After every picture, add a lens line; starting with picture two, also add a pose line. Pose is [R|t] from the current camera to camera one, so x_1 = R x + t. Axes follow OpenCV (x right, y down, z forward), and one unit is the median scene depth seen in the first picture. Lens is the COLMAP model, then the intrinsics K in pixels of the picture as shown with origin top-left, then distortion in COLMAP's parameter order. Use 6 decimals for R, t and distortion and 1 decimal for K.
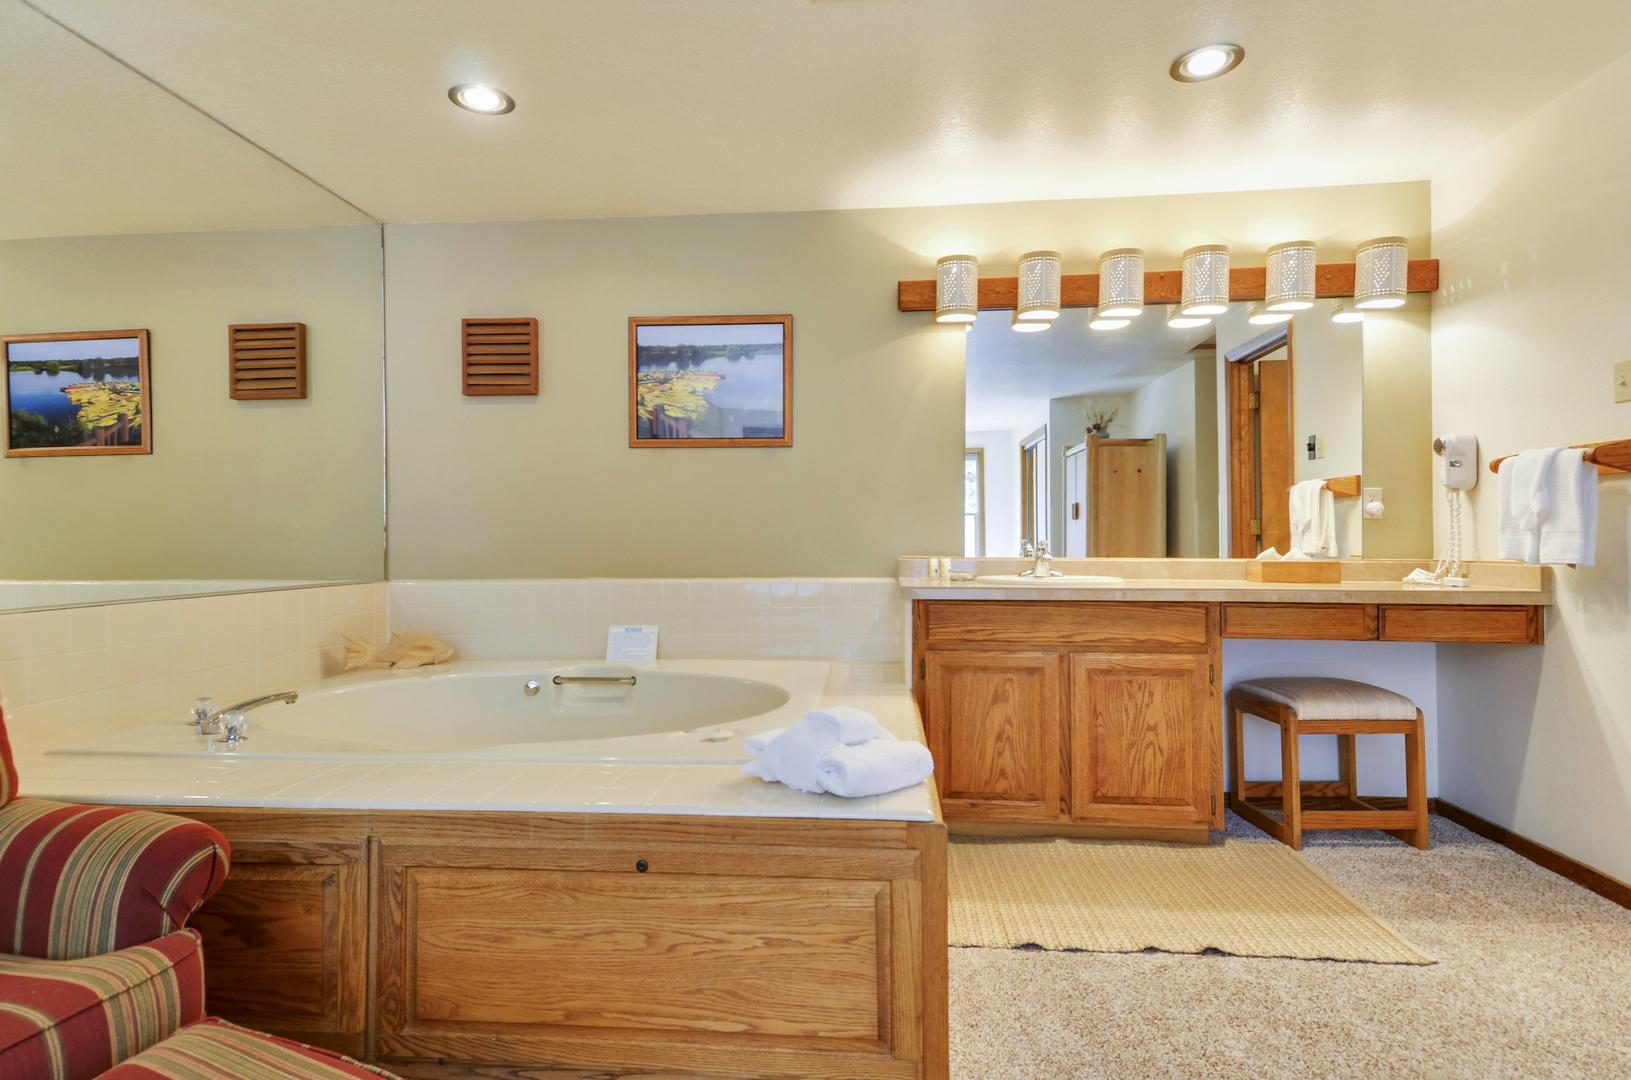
lens RADIAL K [[854.7, 0, 832.5], [0, 854.7, 546.0], [0, 0, 1]] dist [0.065007, -0.040595]
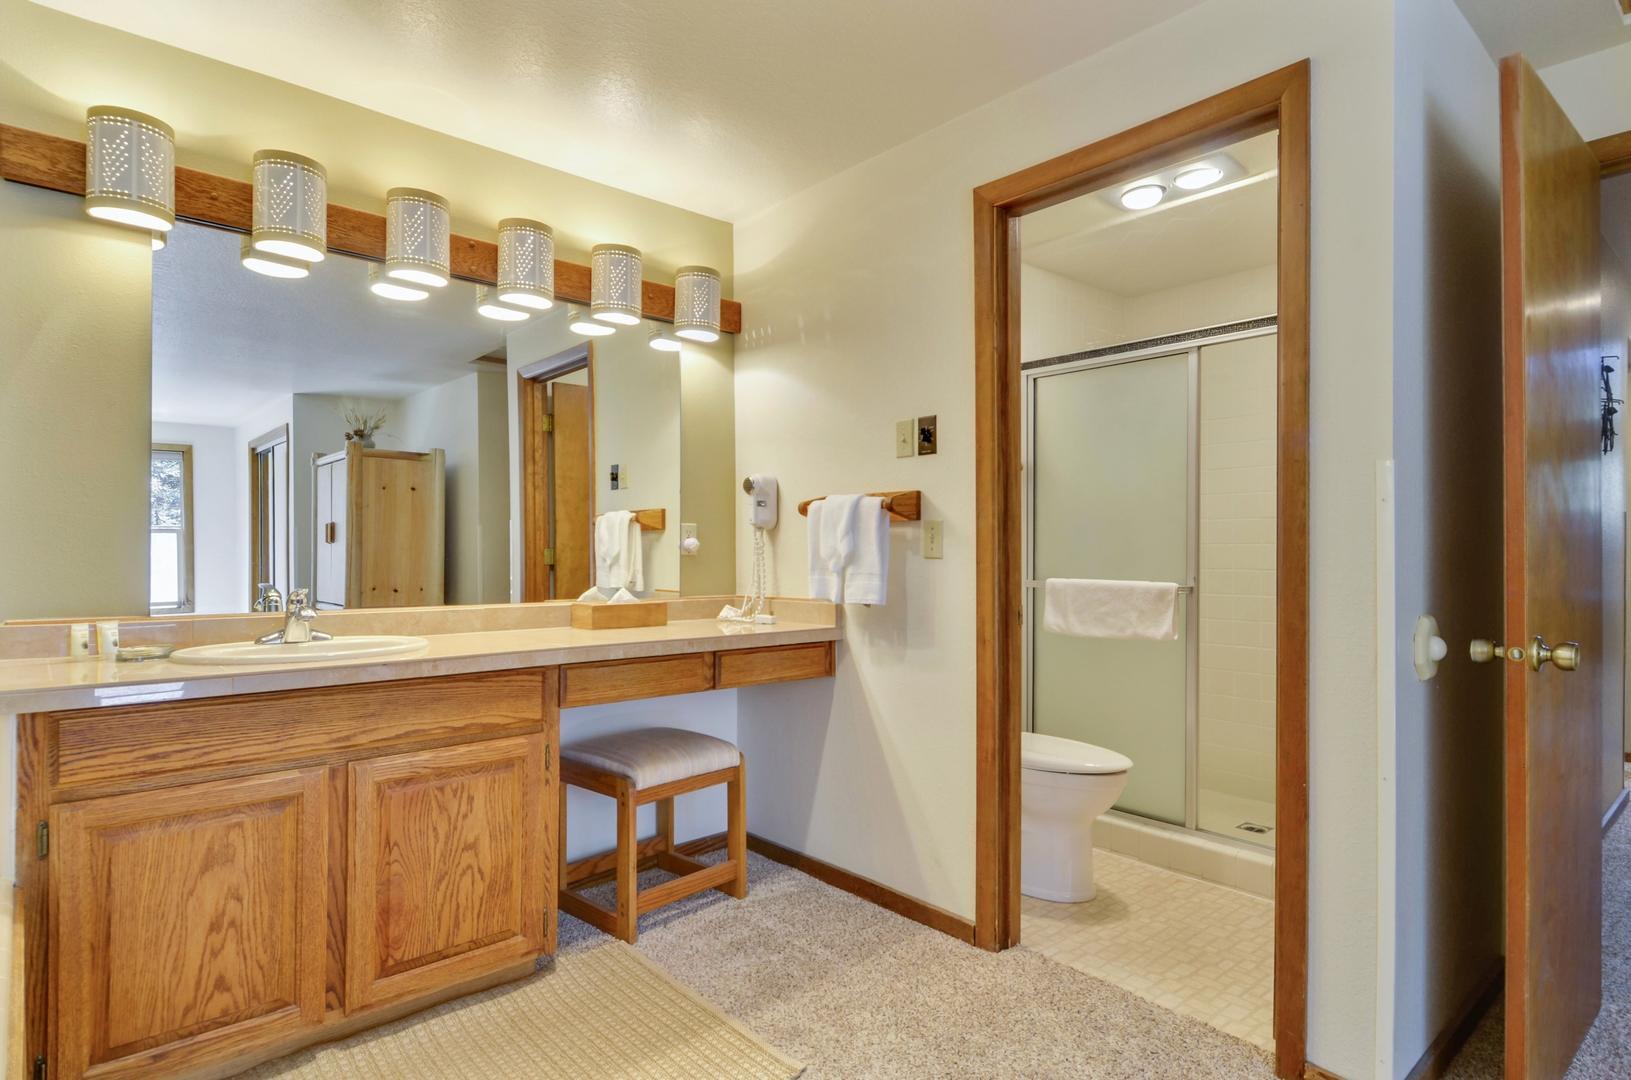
lens RADIAL K [[854.7, 0, 832.5], [0, 854.7, 546.0], [0, 0, 1]] dist [0.065007, -0.040595]
pose [[0.692114, 0.009361, 0.721728, 0.046648], [0.007378, 0.999772, -0.020043, -0.024022], [-0.721751, 0.019197, 0.691887, 0.249947]]
